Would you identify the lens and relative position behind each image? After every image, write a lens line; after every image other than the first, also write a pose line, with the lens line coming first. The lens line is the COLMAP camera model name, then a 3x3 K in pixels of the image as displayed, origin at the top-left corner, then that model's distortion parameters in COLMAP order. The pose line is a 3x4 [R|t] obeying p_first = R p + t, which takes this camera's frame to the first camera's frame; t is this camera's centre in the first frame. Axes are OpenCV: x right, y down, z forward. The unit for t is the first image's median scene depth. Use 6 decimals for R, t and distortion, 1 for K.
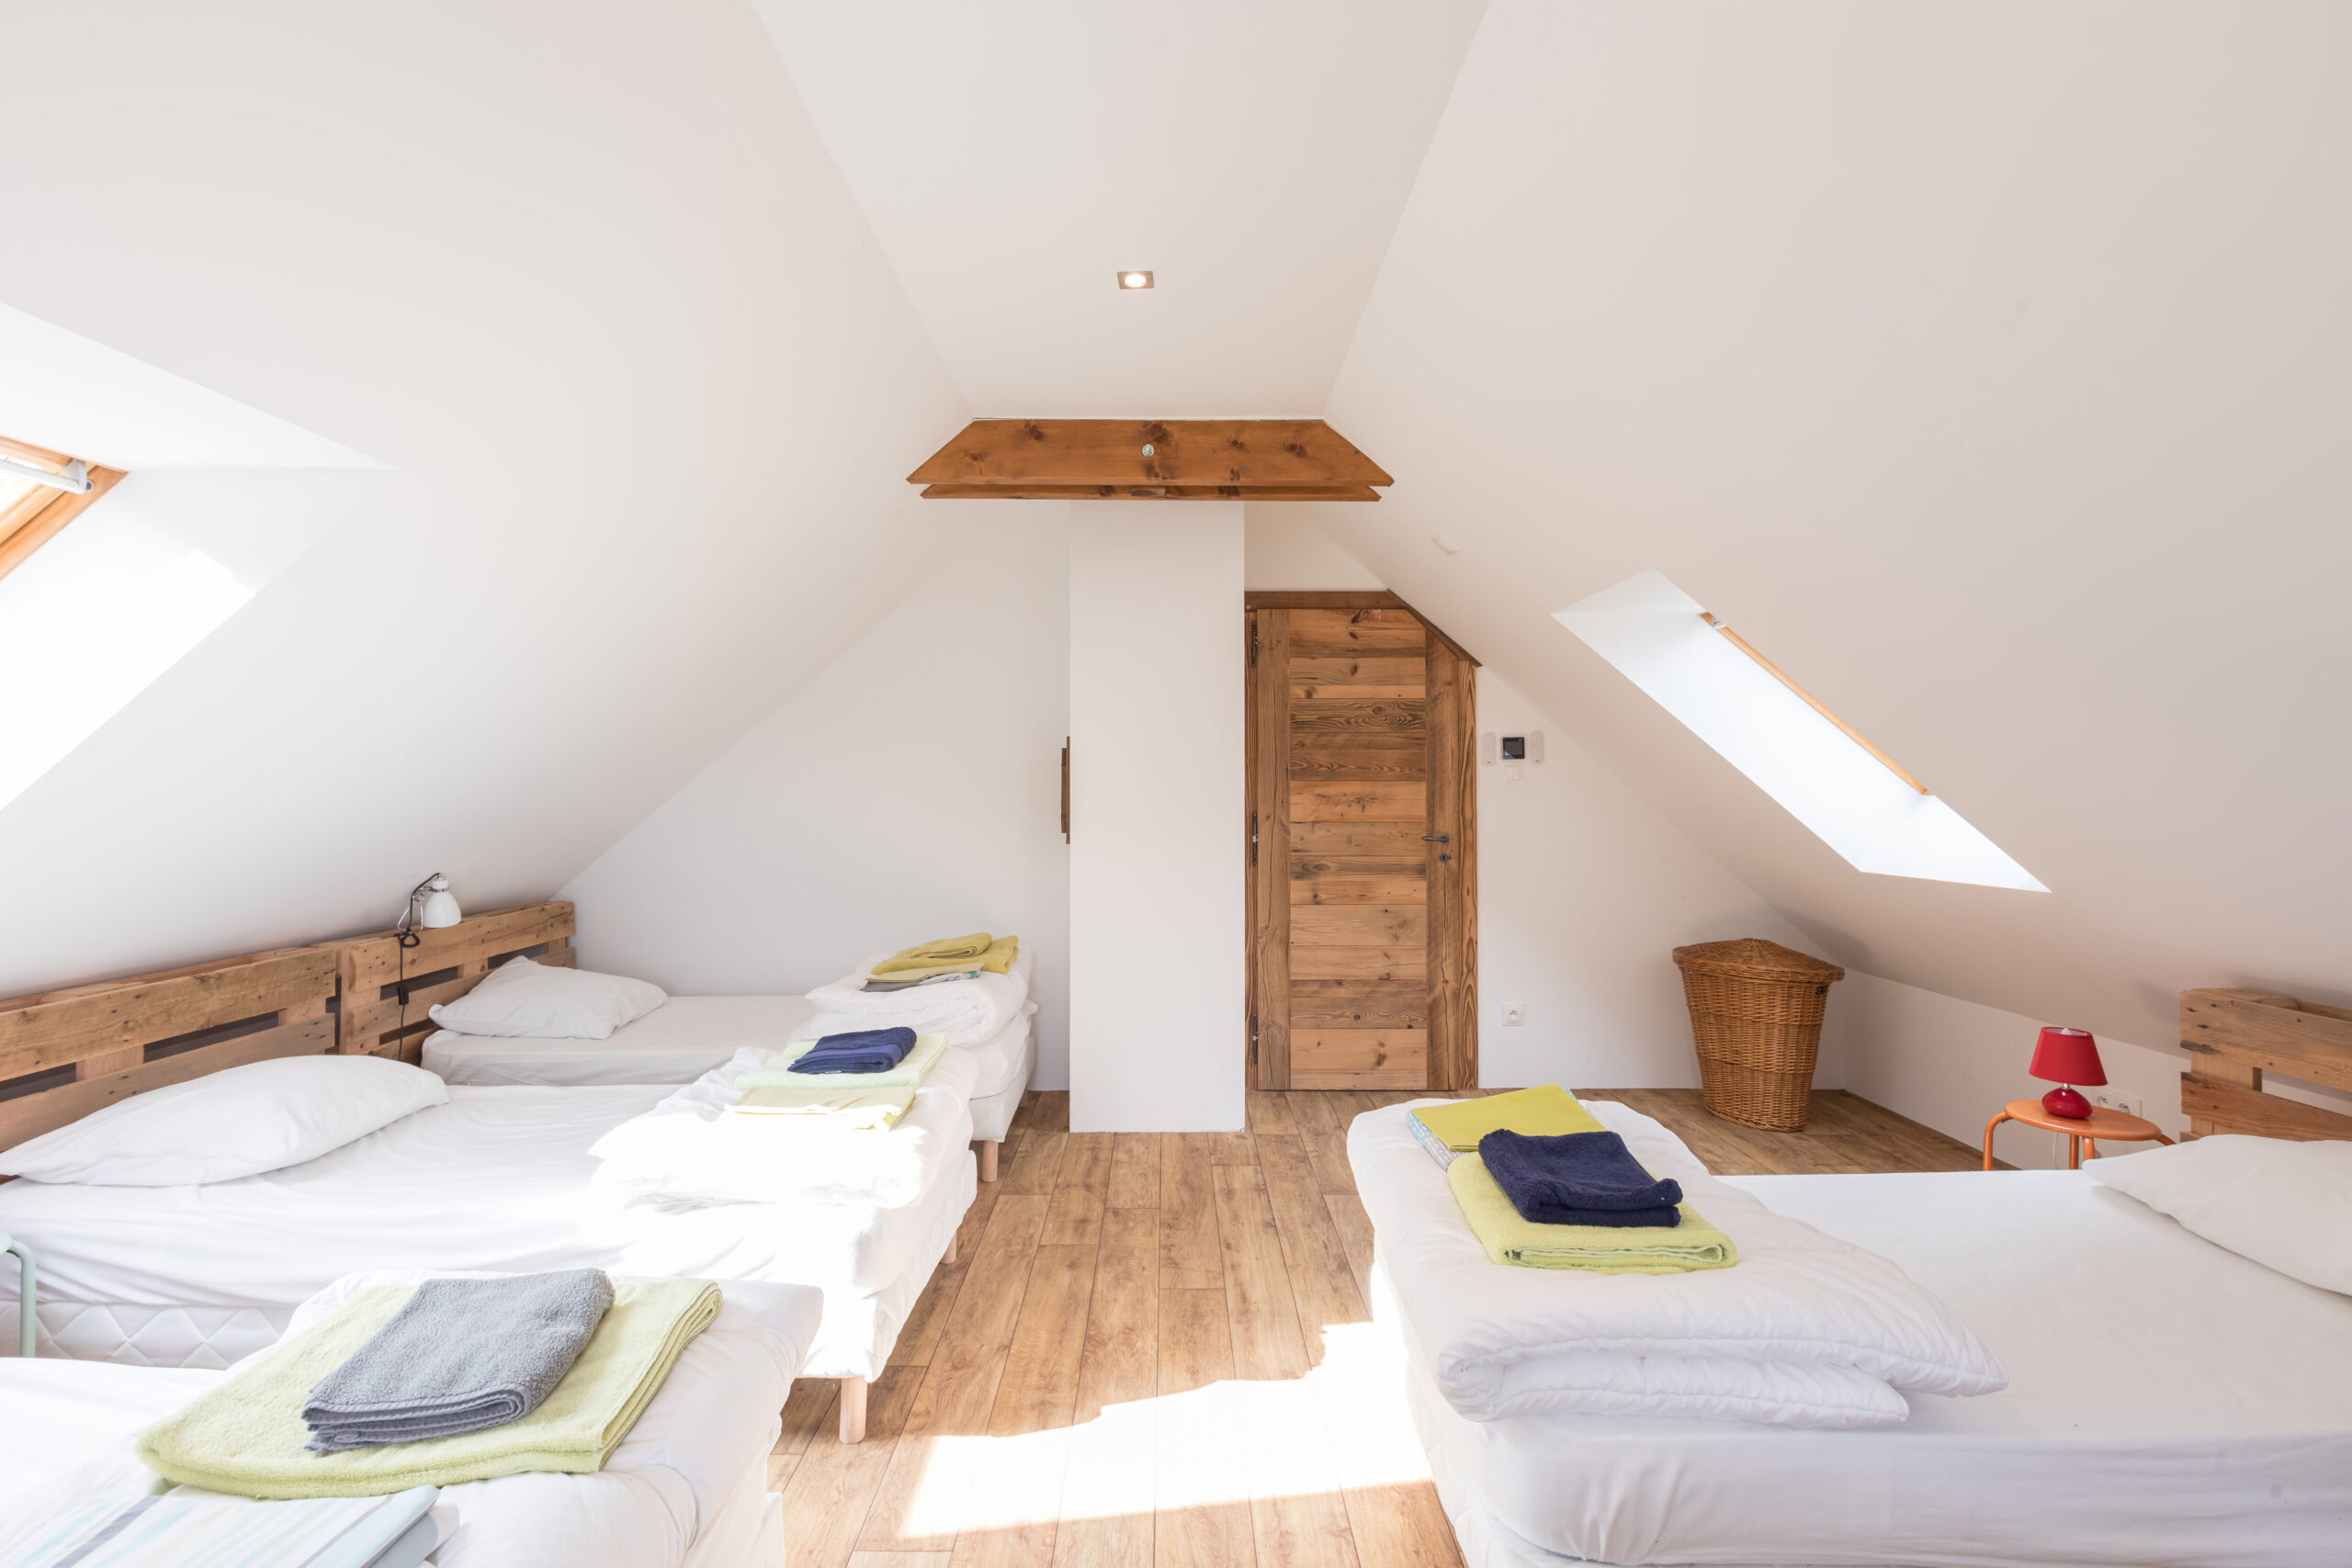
lens RADIAL K [[1090.2, 0, 1174.6], [0, 1090.2, 785.6], [0, 0, 1]] dist [0.001723, -0.001341]
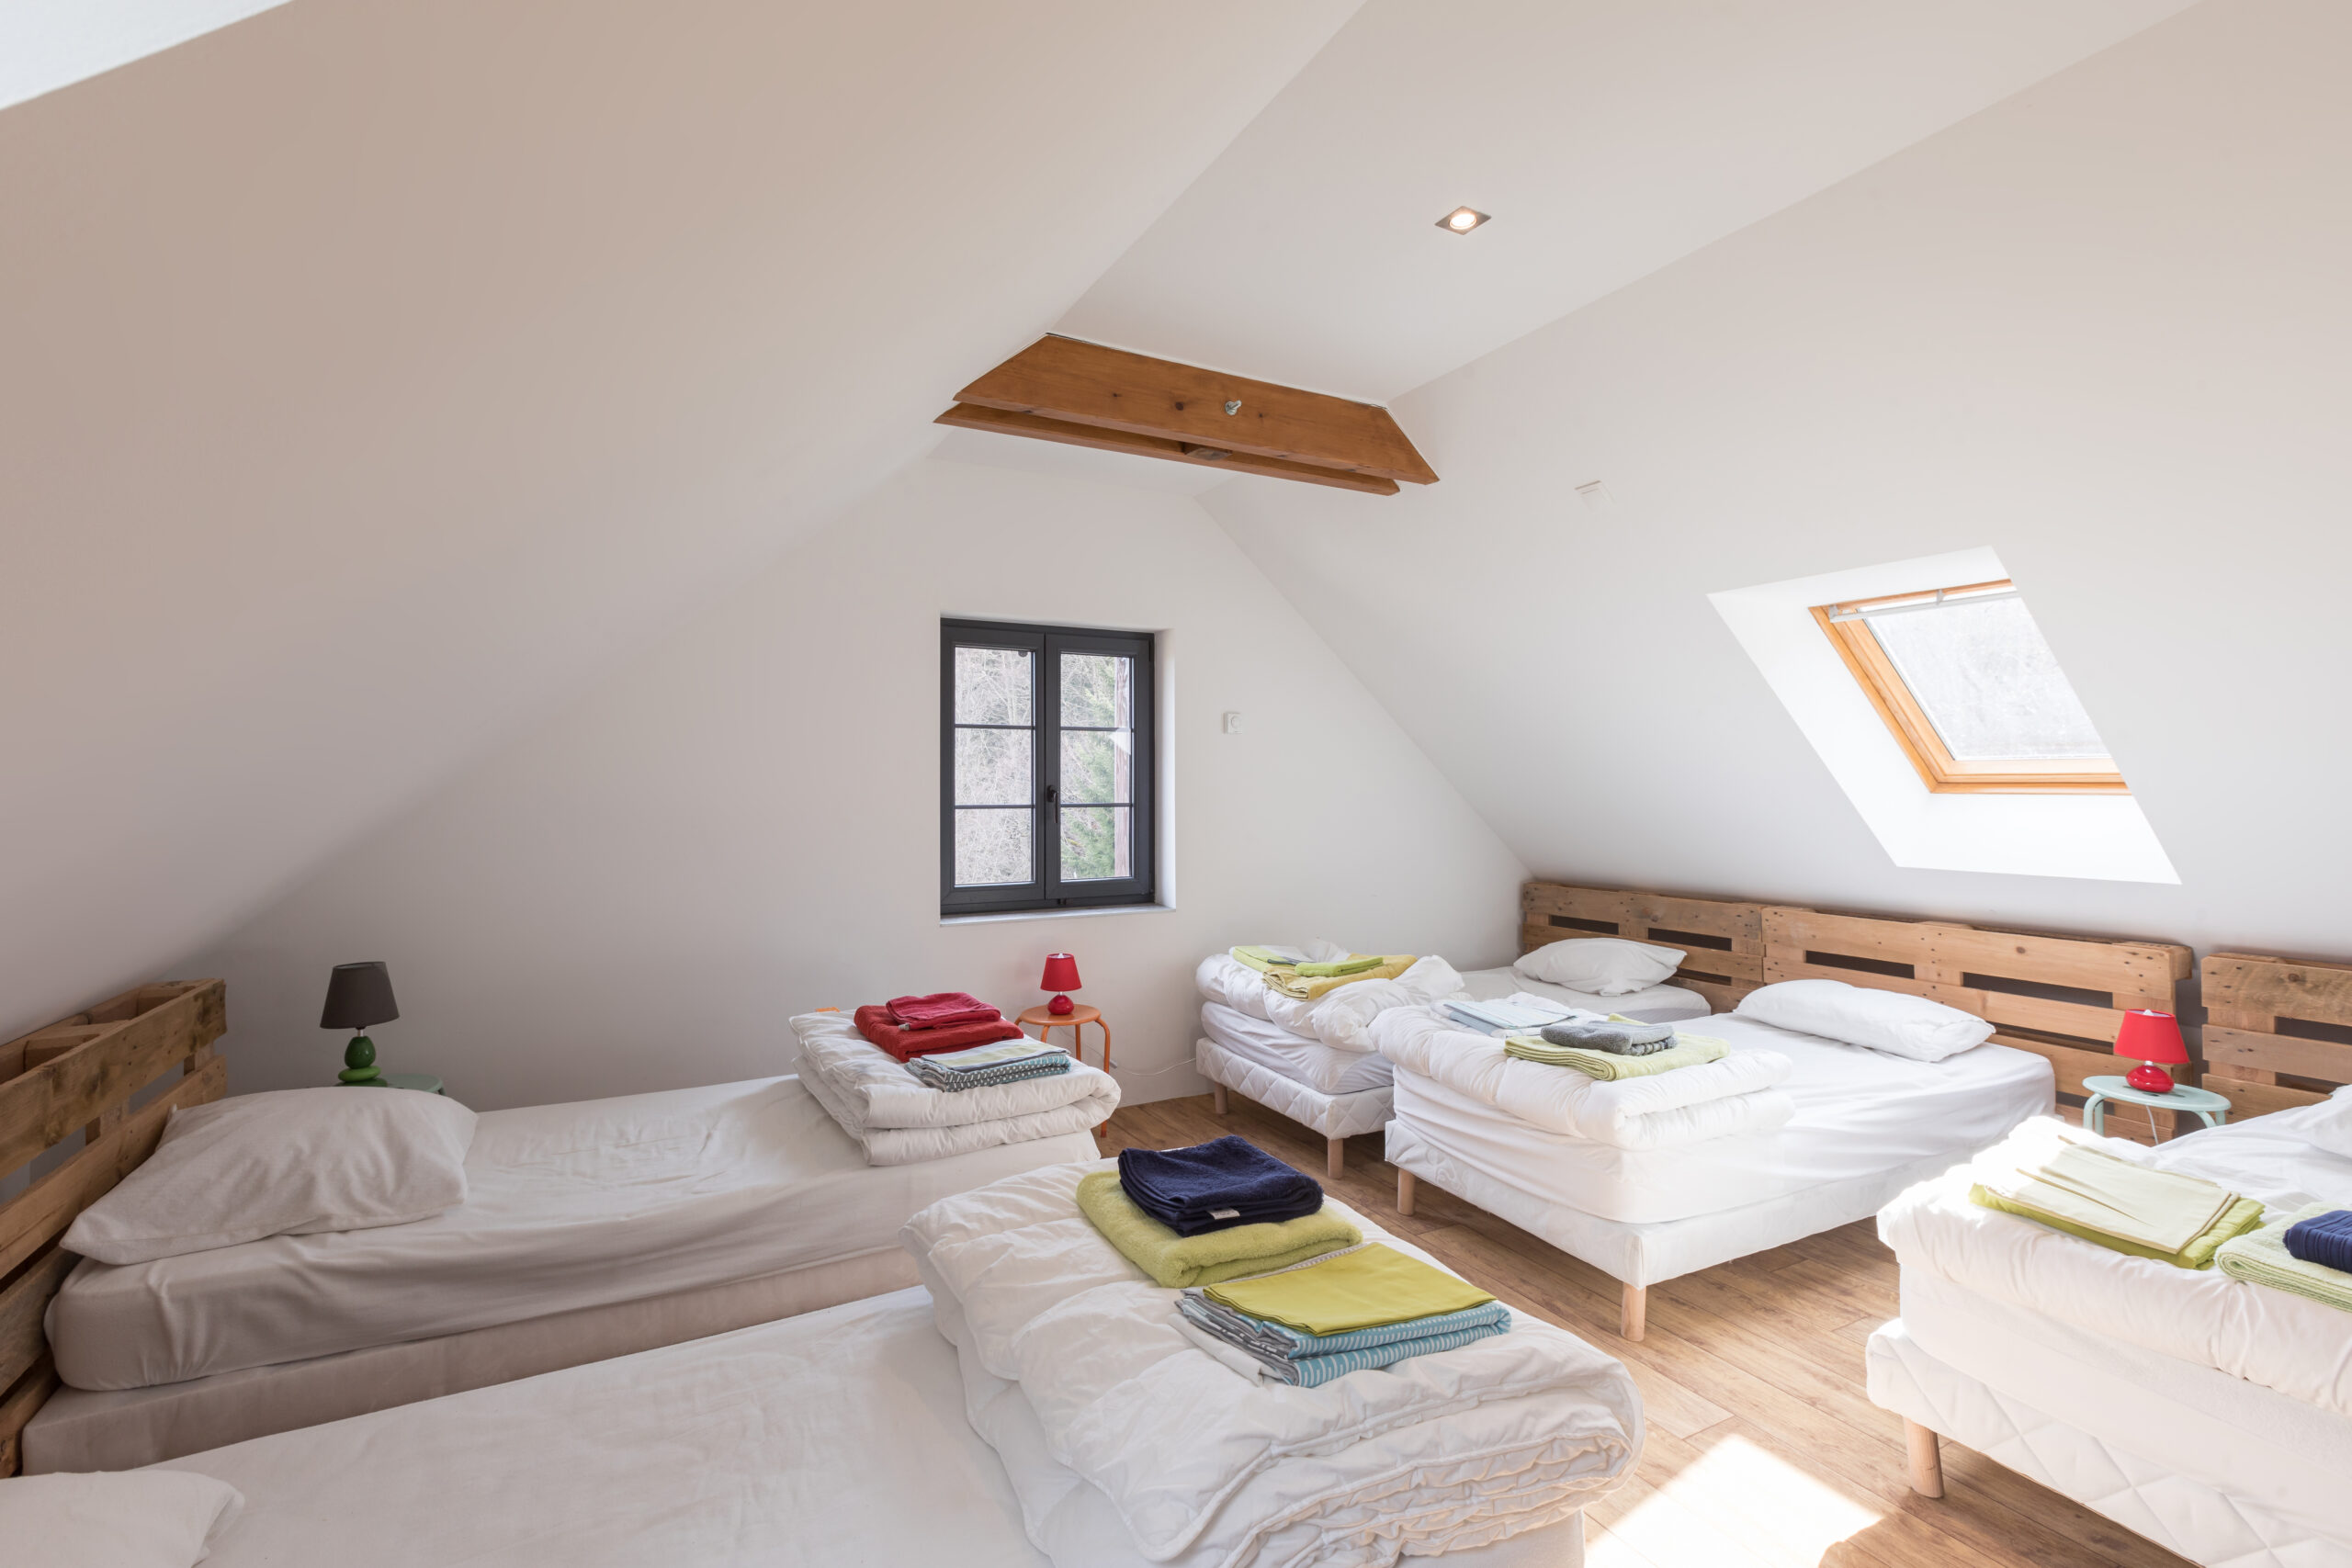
lens RADIAL K [[1090.2, 0, 1176.8], [0, 1090.2, 784.4], [0, 0, 1]] dist [0.001723, -0.001341]
pose [[-0.892400, 0.003968, -0.451228, 0.620617], [0.005542, 0.999982, -0.002165, -0.006758], [0.451211, -0.004433, -0.892406, 1.379210]]
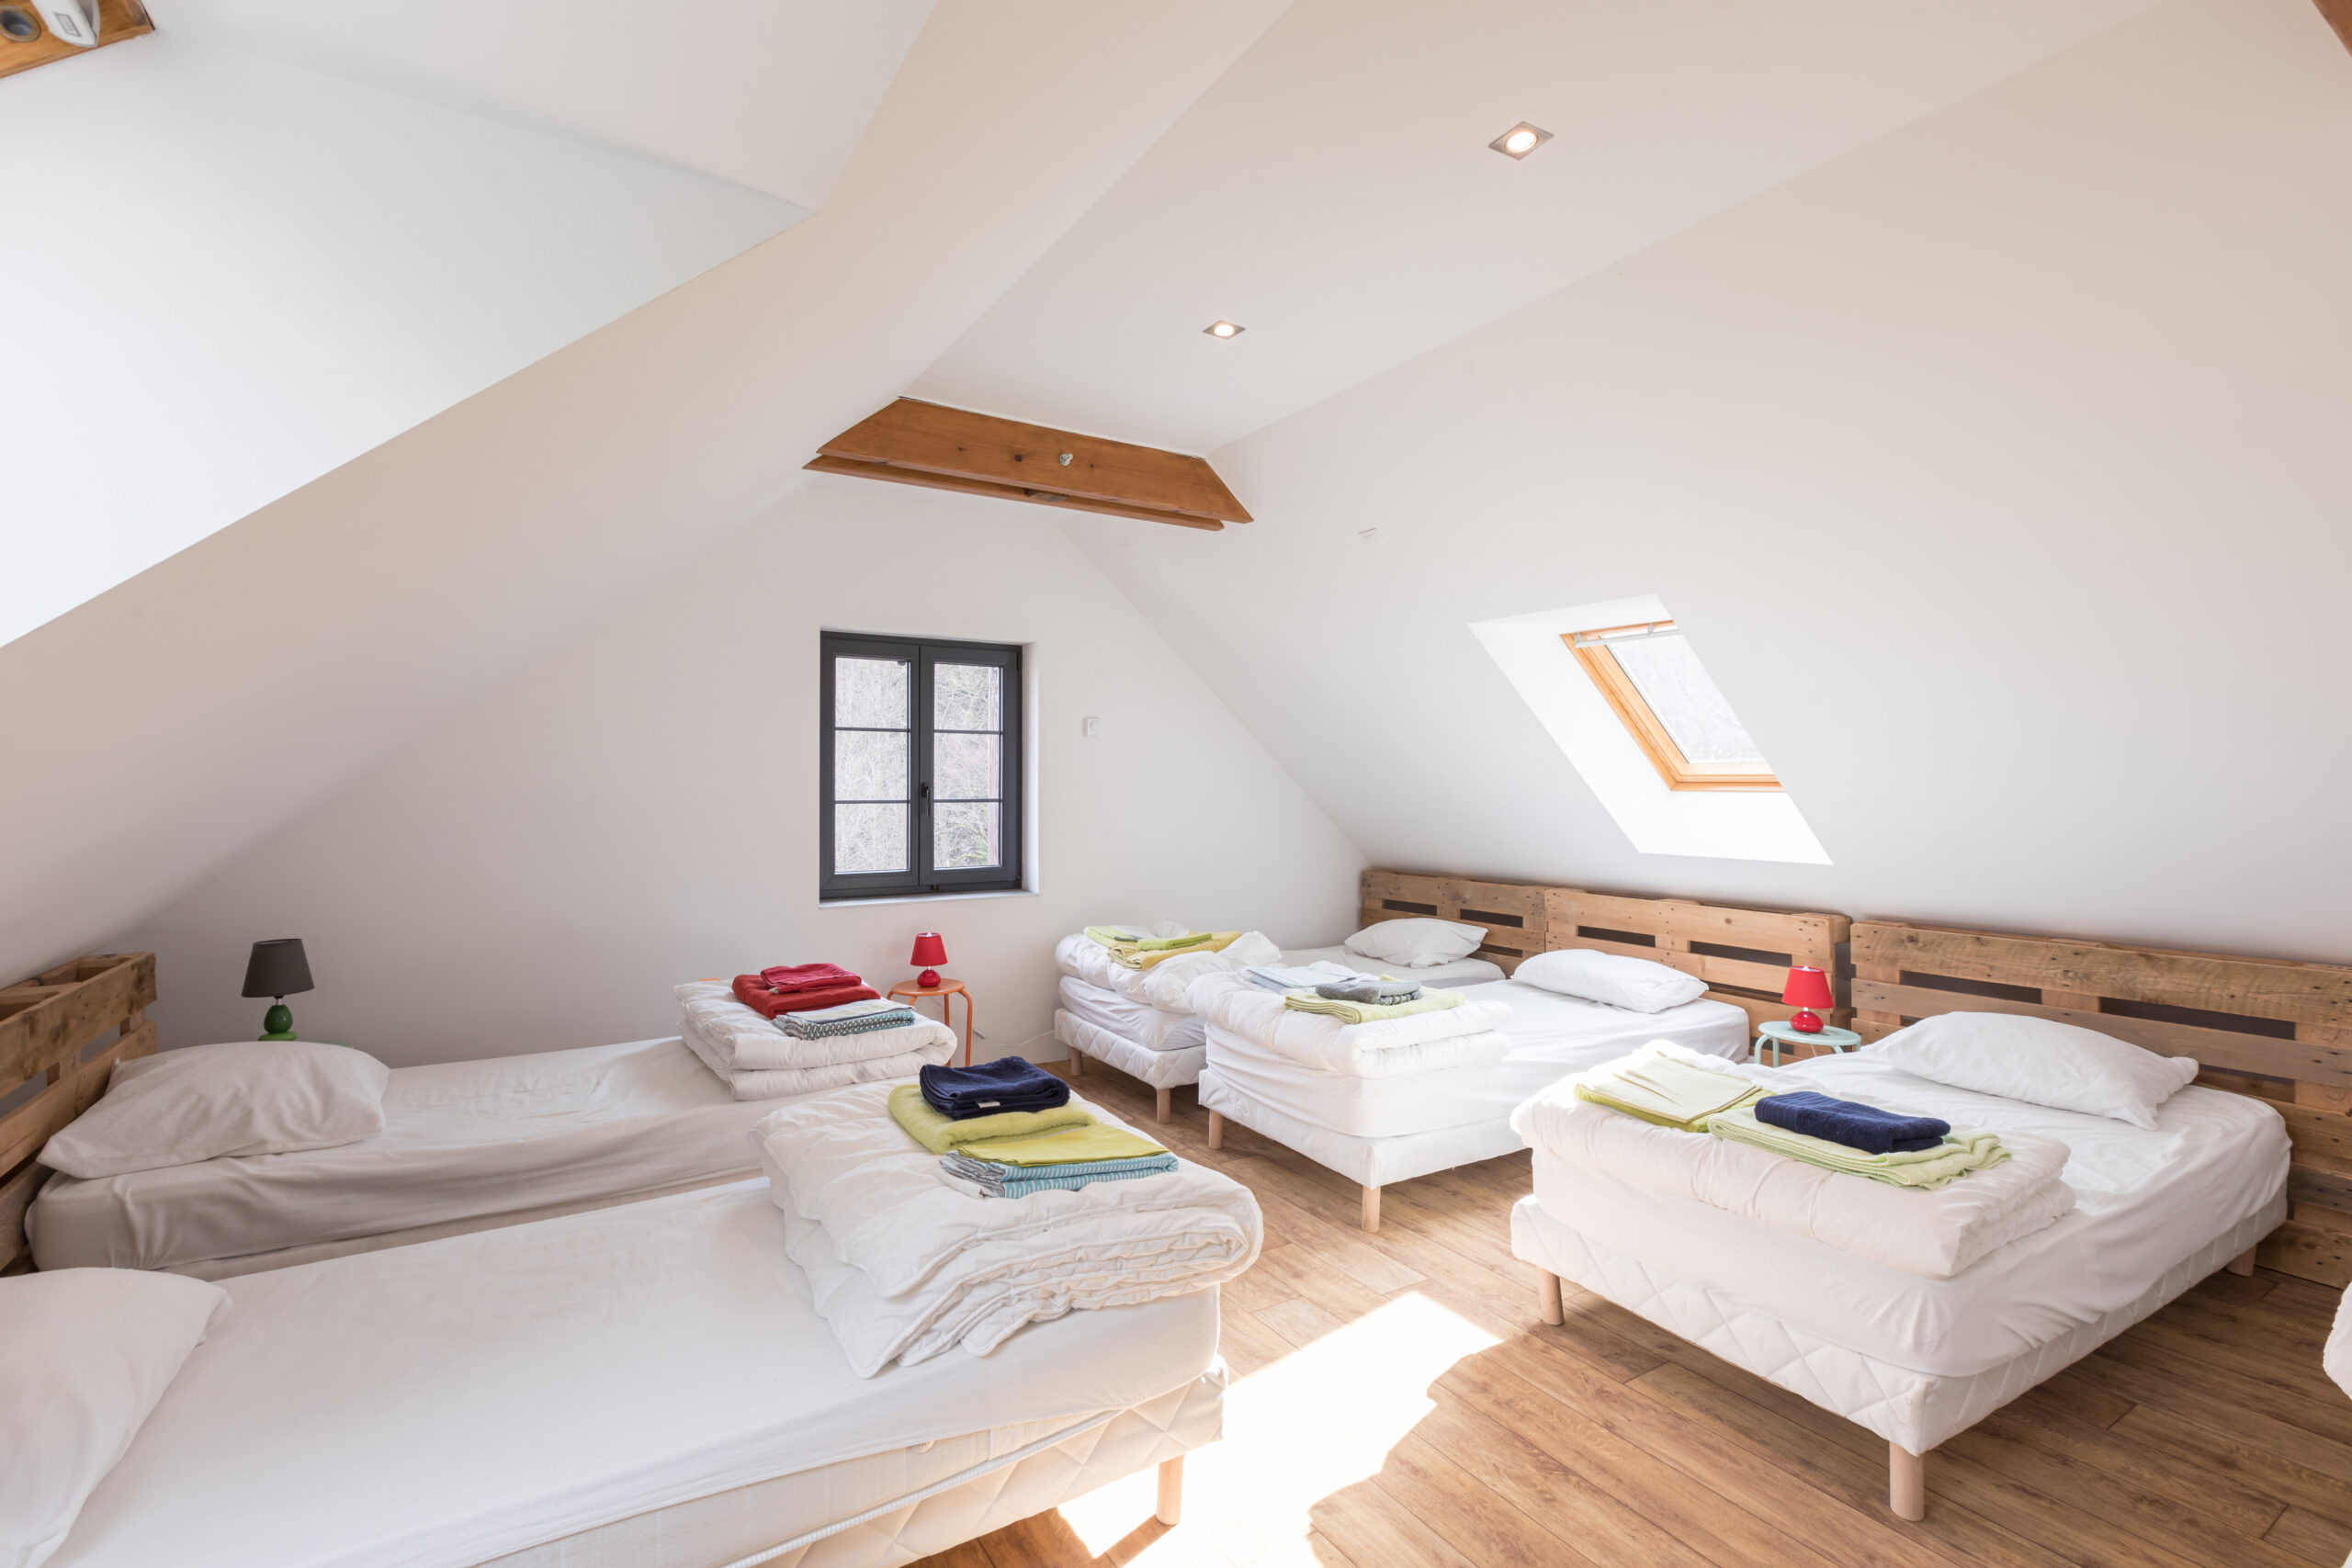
lens RADIAL K [[1090.2, 0, 1178.6], [0, 1090.2, 782.8], [0, 0, 1]] dist [0.001723, -0.001341]
pose [[-0.858389, 0.002428, -0.512993, 0.617809], [0.003379, 0.999994, -0.000920, -0.006305], [0.512988, -0.002523, -0.858392, 1.640291]]
